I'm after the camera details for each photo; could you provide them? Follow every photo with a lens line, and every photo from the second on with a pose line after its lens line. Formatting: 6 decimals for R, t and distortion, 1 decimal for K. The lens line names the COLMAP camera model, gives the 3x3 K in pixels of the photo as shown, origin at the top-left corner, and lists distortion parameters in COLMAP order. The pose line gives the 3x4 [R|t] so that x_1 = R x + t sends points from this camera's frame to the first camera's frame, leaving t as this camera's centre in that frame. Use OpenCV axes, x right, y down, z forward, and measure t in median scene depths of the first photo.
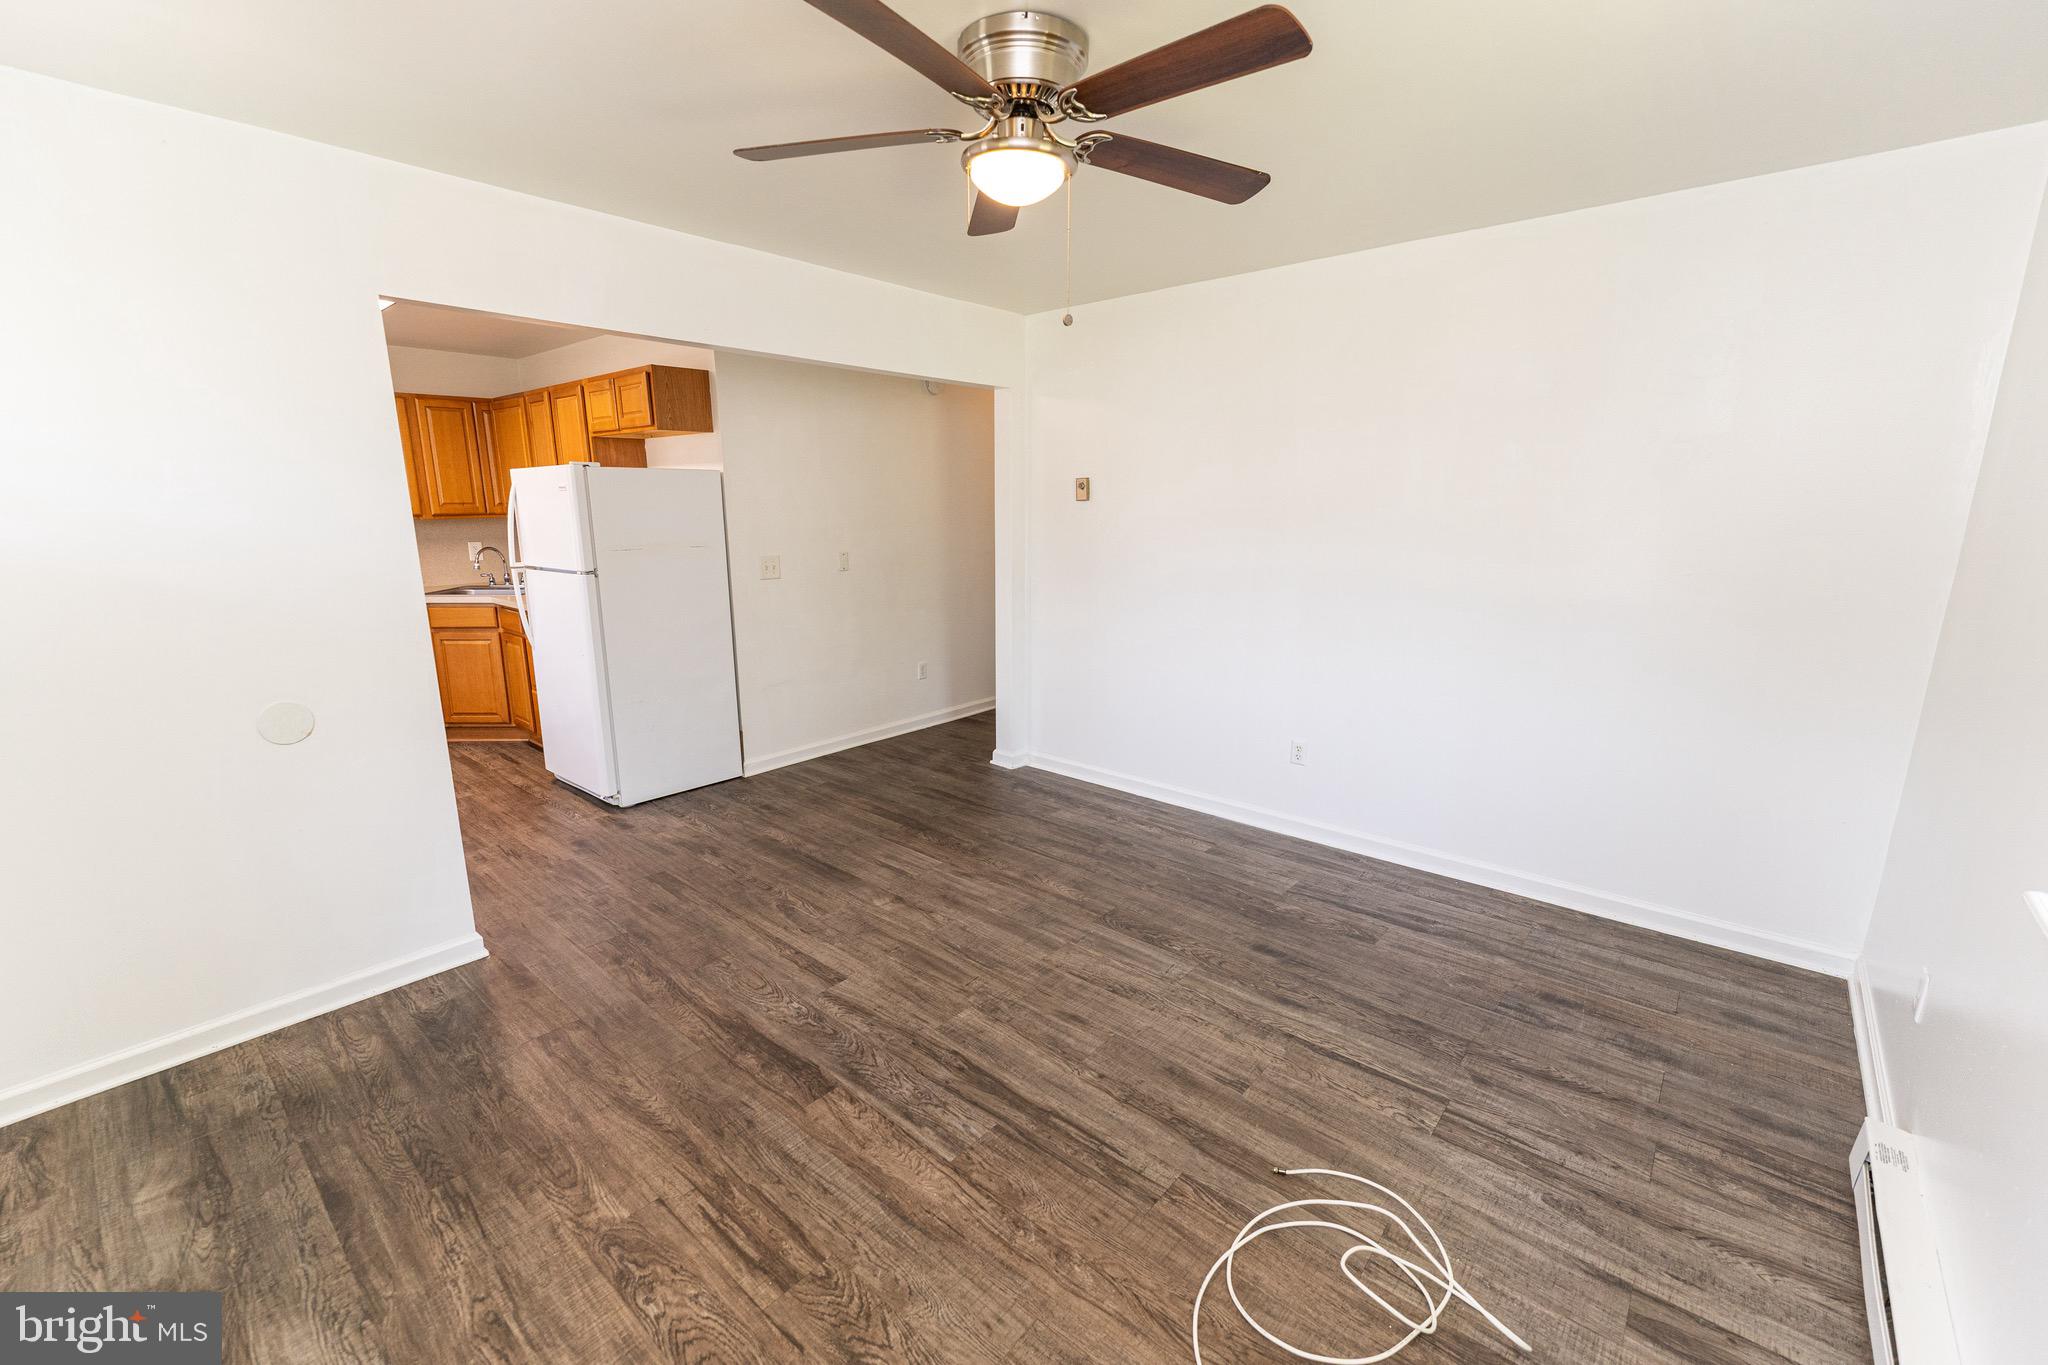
lens RADIAL K [[854.4, 0, 1010.9], [0, 854.4, 684.9], [0, 0, 1]] dist [0.001252, -0.000148]
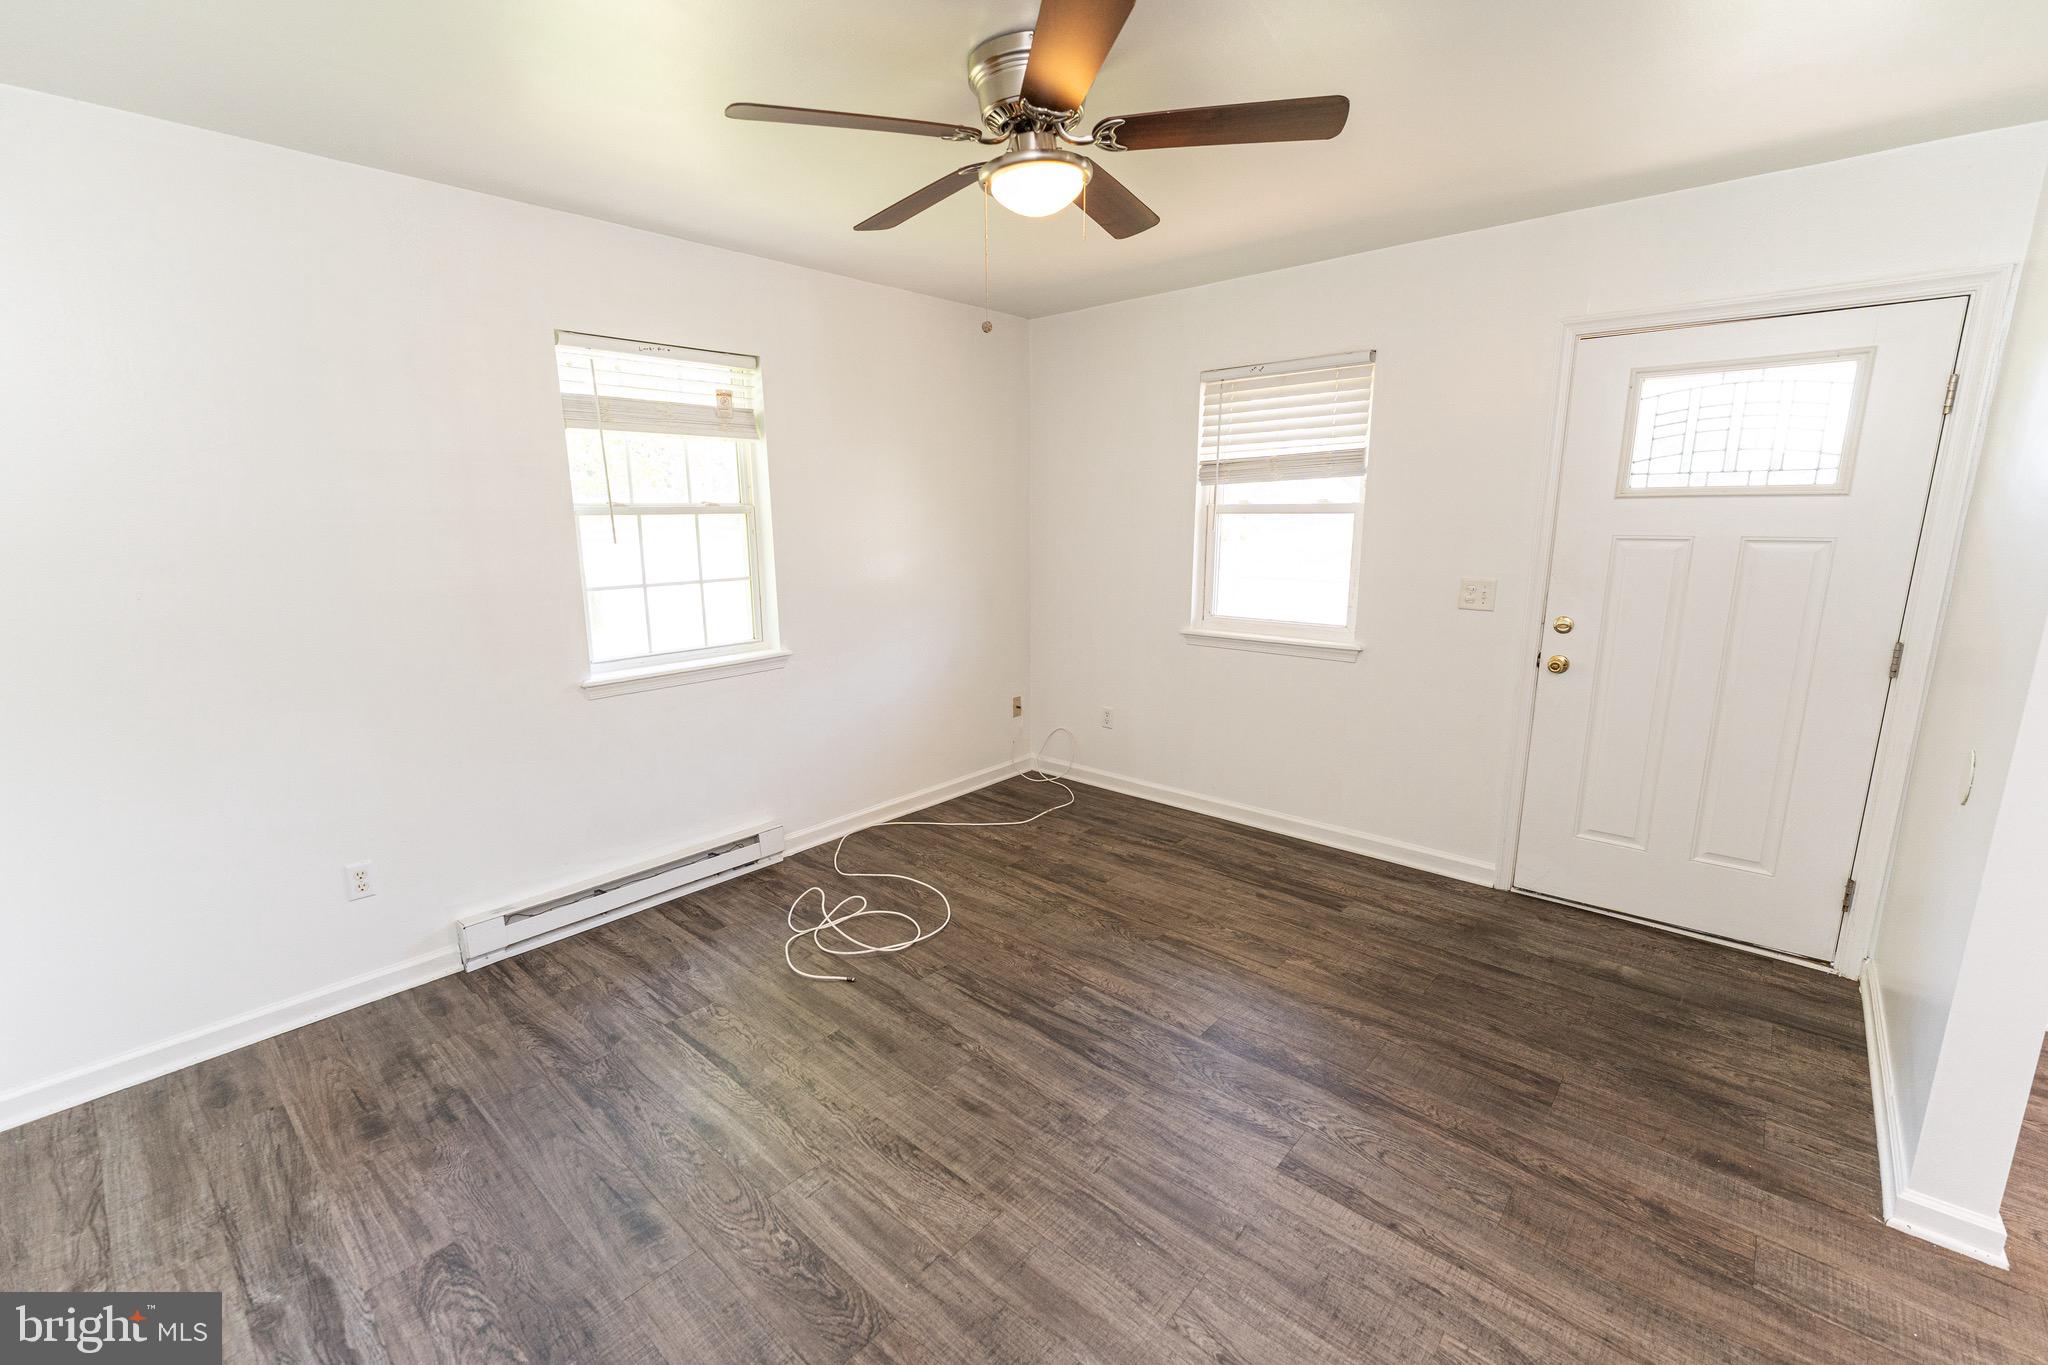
lens RADIAL K [[854.4, 0, 1010.9], [0, 854.4, 684.9], [0, 0, 1]] dist [0.001252, -0.000148]
pose [[-0.999862, 0.008155, 0.014507, 0.020913], [0.013415, 0.910827, 0.412570, -0.381855], [-0.009849, 0.412707, -0.910811, 1.744990]]
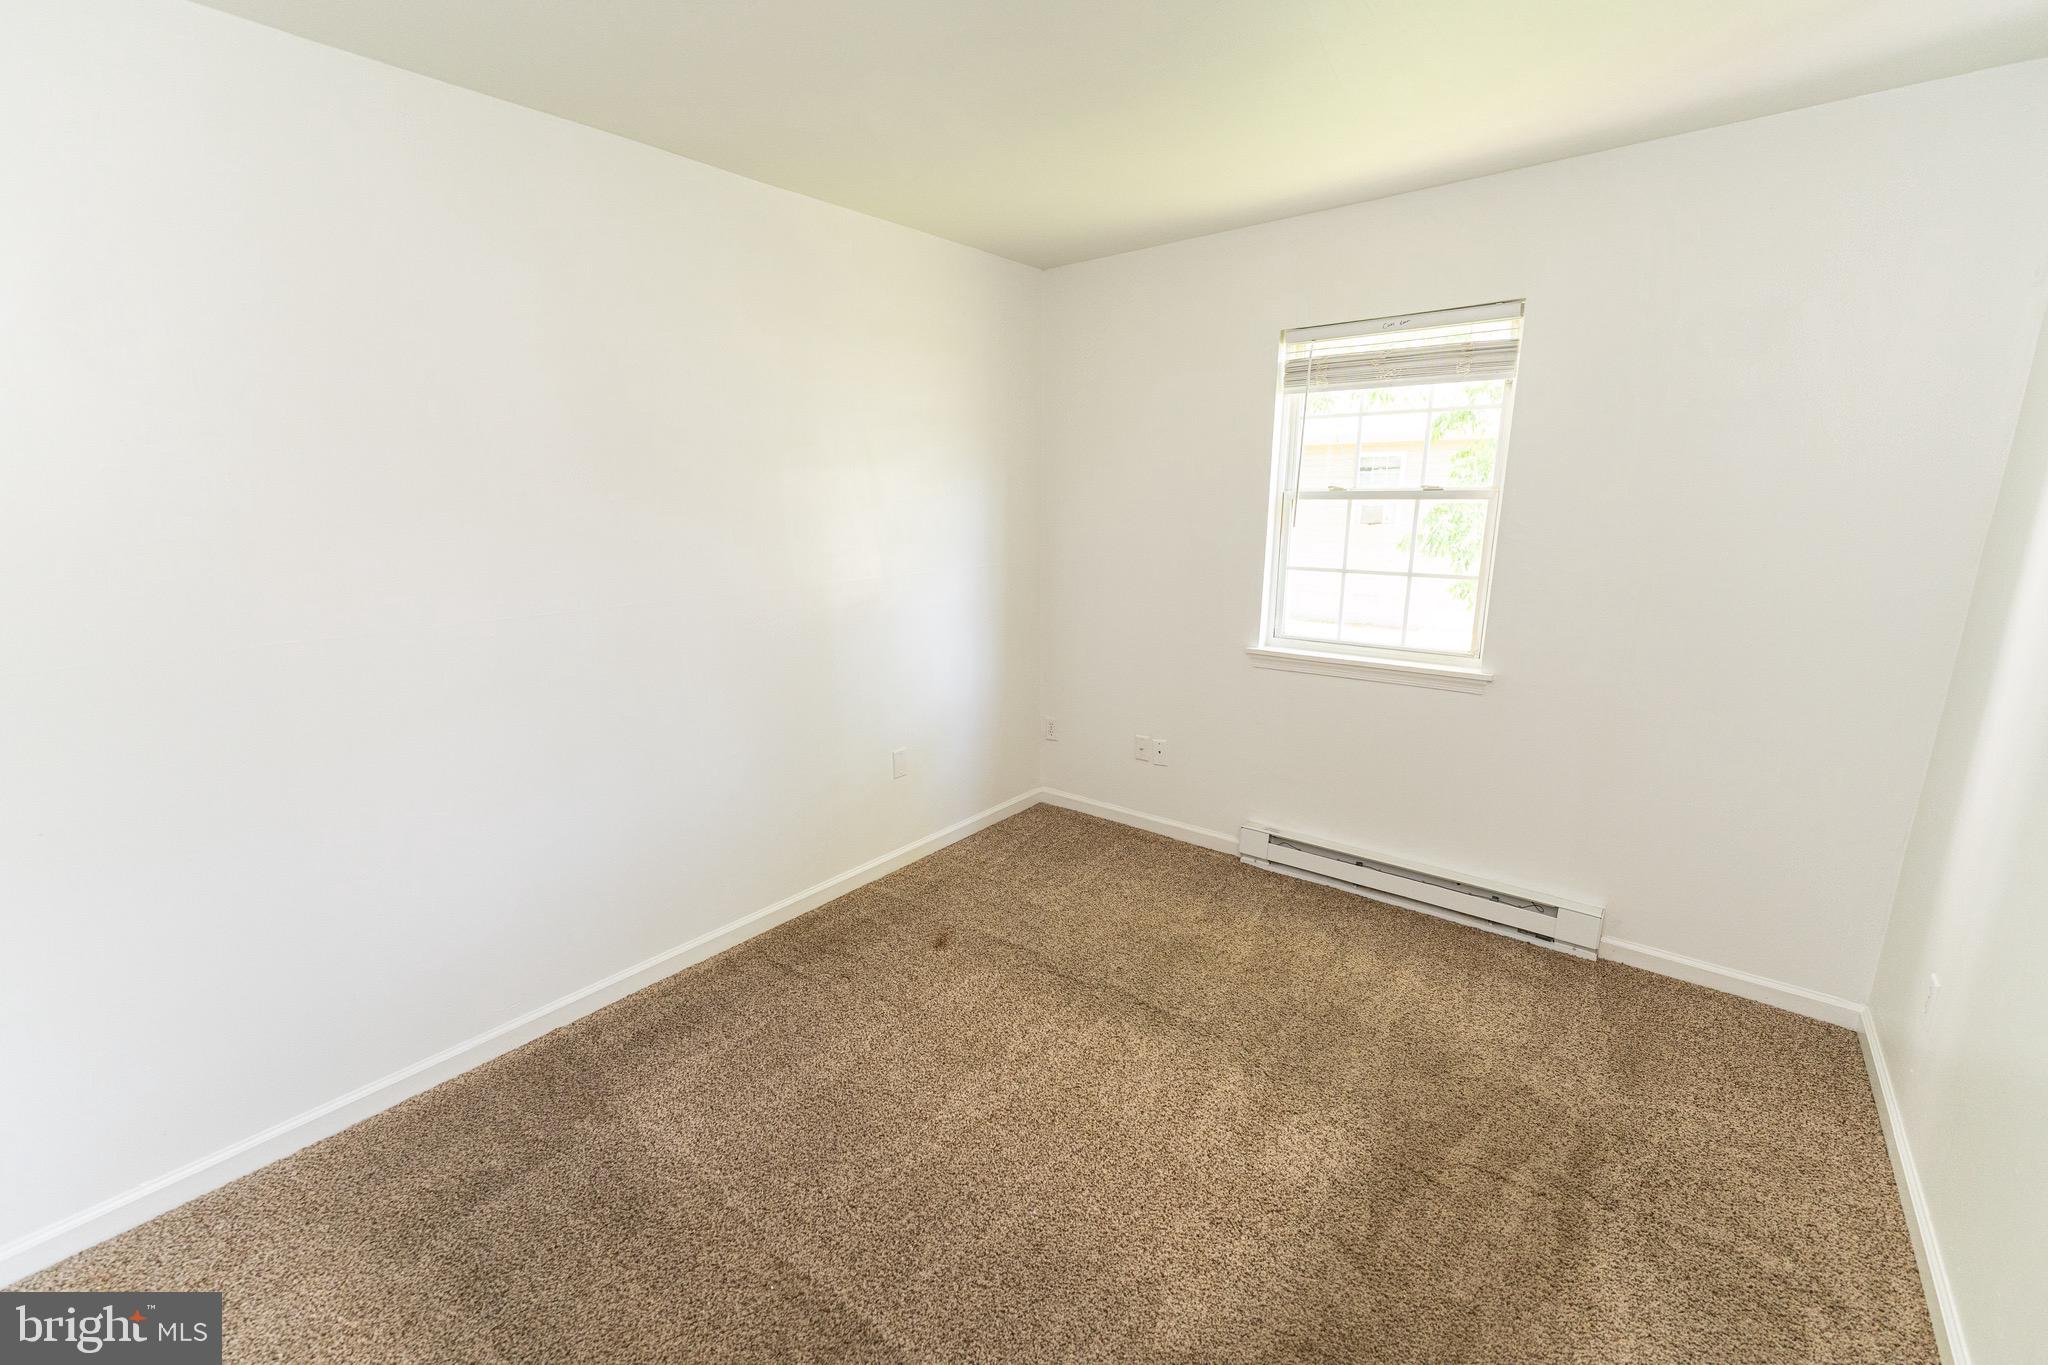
lens RADIAL K [[831.4, 0, 1024.0], [0, 831.4, 682.5], [0, 0, 1]] dist [-0.001056, 0.000031]
pose [[-0.042118, -0.220946, 0.974376, -0.687209], [0.226418, 0.947759, 0.224697, -0.211600], [-0.973119, 0.230080, 0.010109, 0.947347]]
